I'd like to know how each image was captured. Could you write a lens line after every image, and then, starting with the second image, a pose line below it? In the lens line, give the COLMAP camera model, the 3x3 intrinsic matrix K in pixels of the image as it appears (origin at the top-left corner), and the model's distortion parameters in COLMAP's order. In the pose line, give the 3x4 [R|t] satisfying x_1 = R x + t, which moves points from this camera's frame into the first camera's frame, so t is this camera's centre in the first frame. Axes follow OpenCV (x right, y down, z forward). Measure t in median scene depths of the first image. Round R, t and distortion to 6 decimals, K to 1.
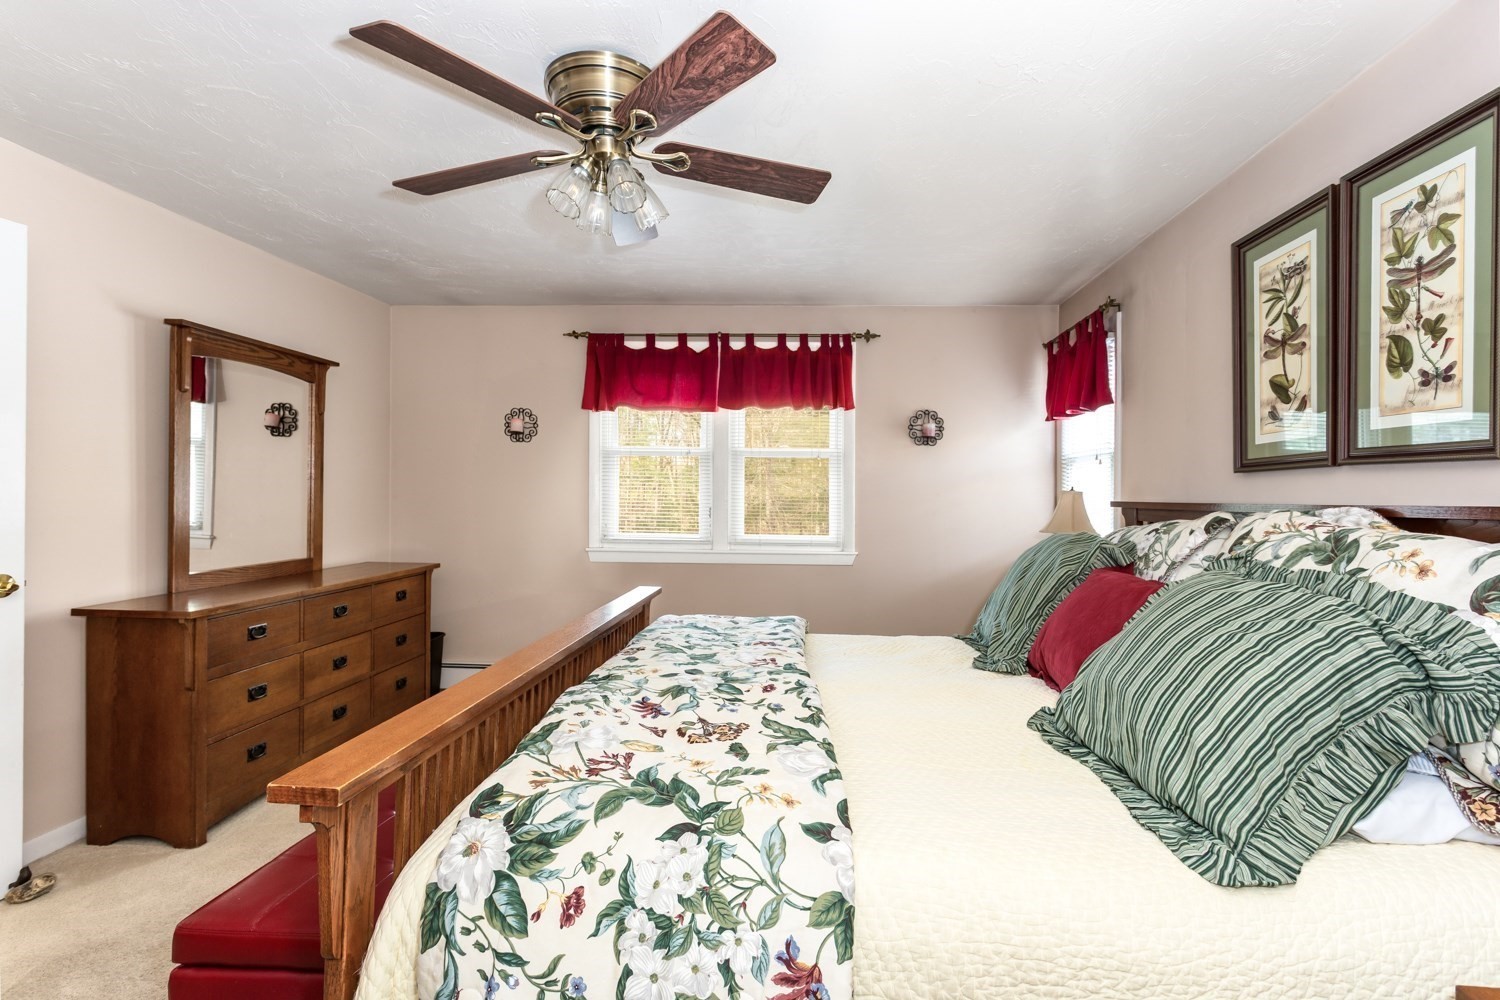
lens RADIAL K [[726.5, 0, 752.6], [0, 726.5, 493.7], [0, 0, 1]] dist [-0.000636, -0.000257]
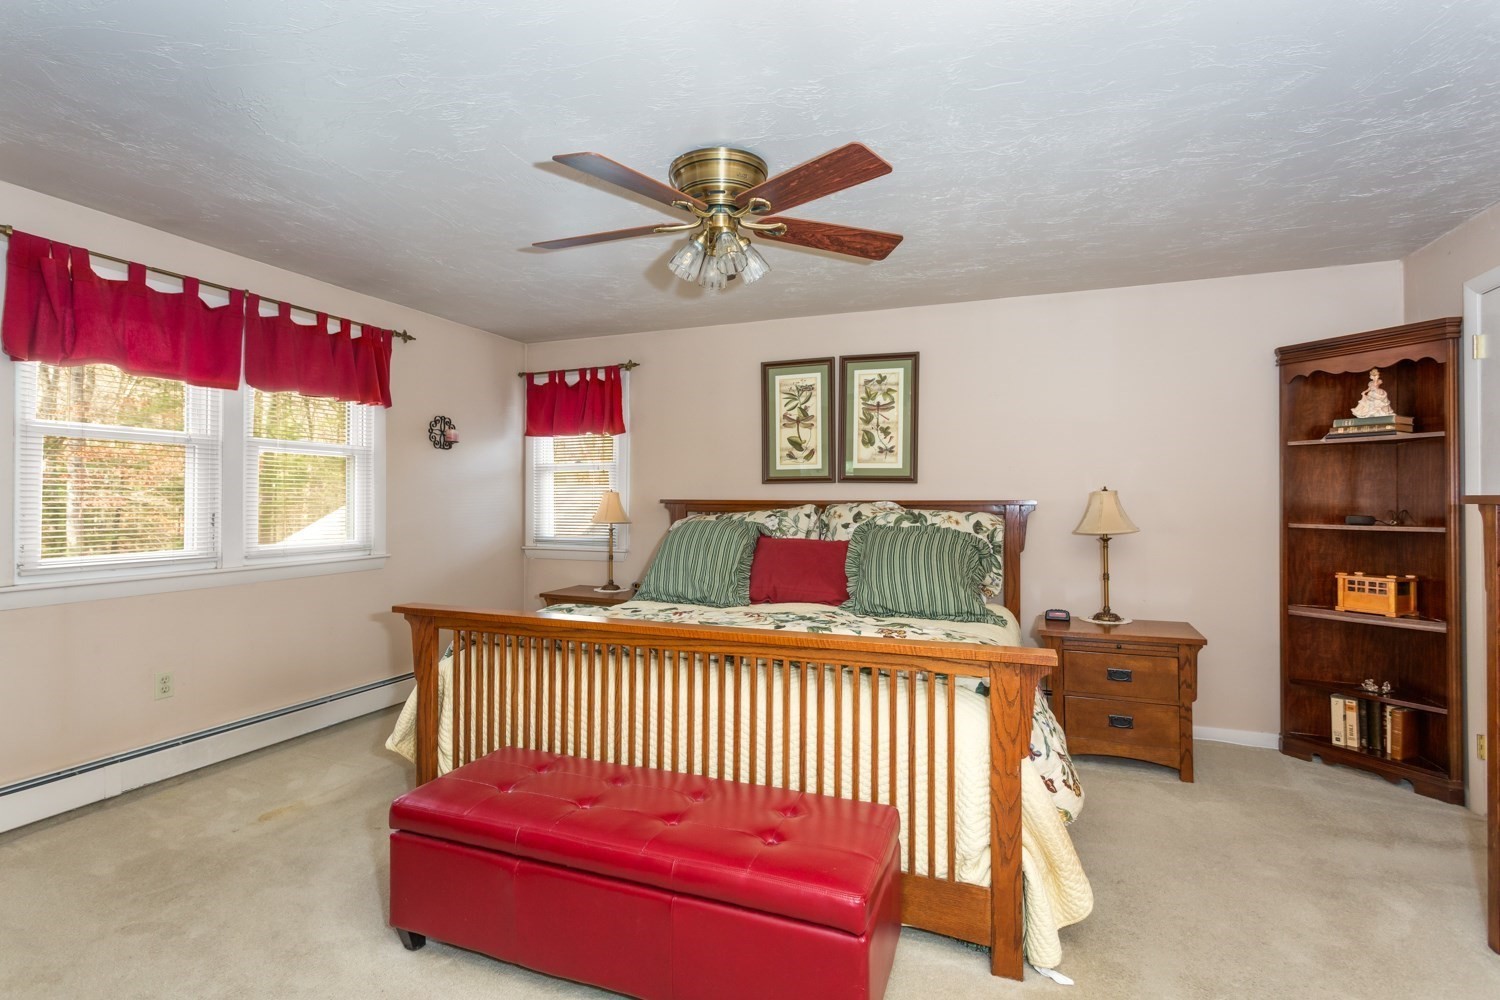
lens RADIAL K [[726.5, 0, 749.9], [0, 726.5, 498.0], [0, 0, 1]] dist [-0.000636, -0.000257]
pose [[0.327699, -0.002774, 0.944778, -1.274033], [-0.000483, 0.999995, 0.003104, 0.002130], [-0.944782, -0.001473, 0.327696, 0.462907]]
